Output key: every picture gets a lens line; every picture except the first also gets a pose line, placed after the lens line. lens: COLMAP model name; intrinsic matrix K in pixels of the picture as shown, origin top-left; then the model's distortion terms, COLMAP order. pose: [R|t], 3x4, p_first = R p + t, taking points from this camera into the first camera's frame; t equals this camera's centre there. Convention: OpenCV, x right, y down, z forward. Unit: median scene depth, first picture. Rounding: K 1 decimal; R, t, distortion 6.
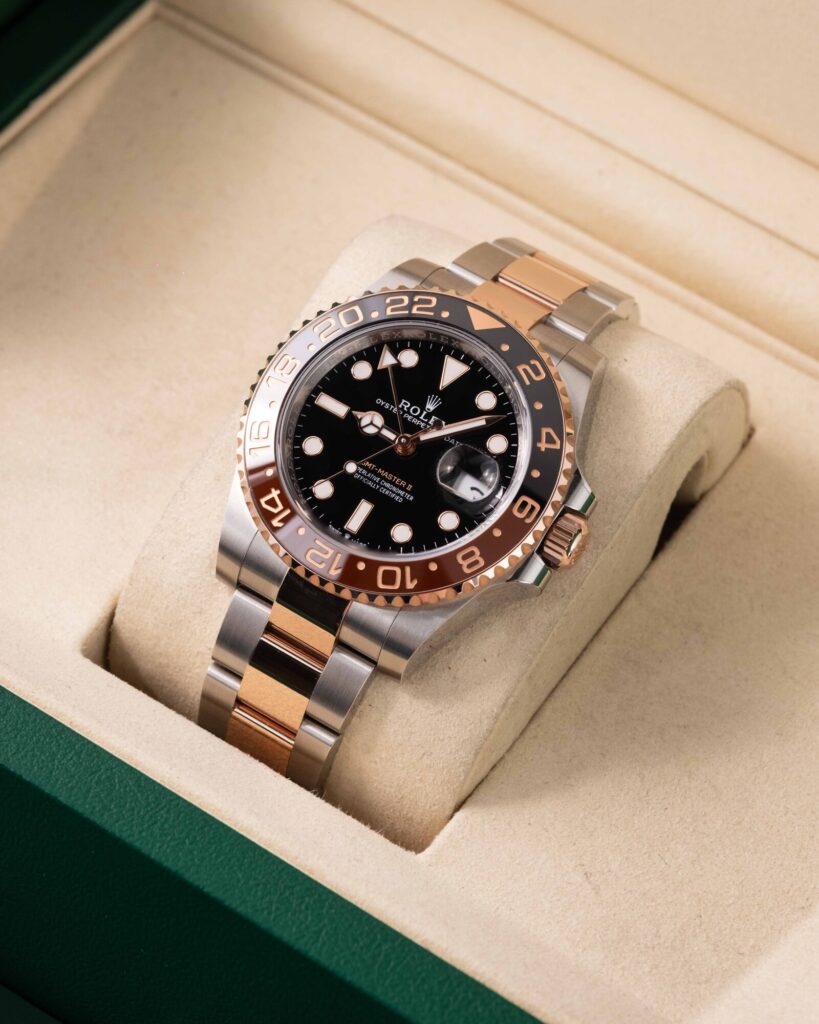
lens RADIAL K [[3822.3, 0, 409.5], [0, 3822.3, 512.0], [0, 0, 1]] dist [0.557756, -3.234580]
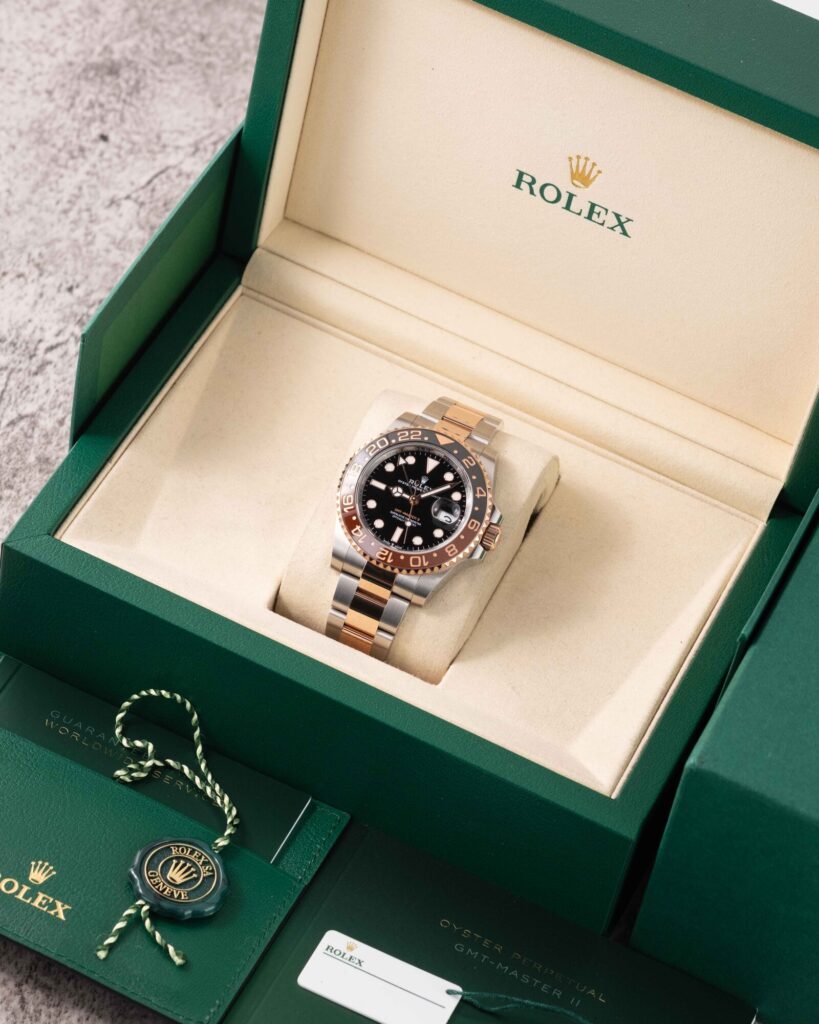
lens RADIAL K [[3822.3, 0, 409.5], [0, 3822.3, 512.0], [0, 0, 1]] dist [0.557756, -3.234580]
pose [[0.988925, -0.086313, 0.120734, -0.266839], [0.084586, 0.996228, 0.019361, -0.053110], [-0.121949, -0.008934, 0.992496, -1.160638]]
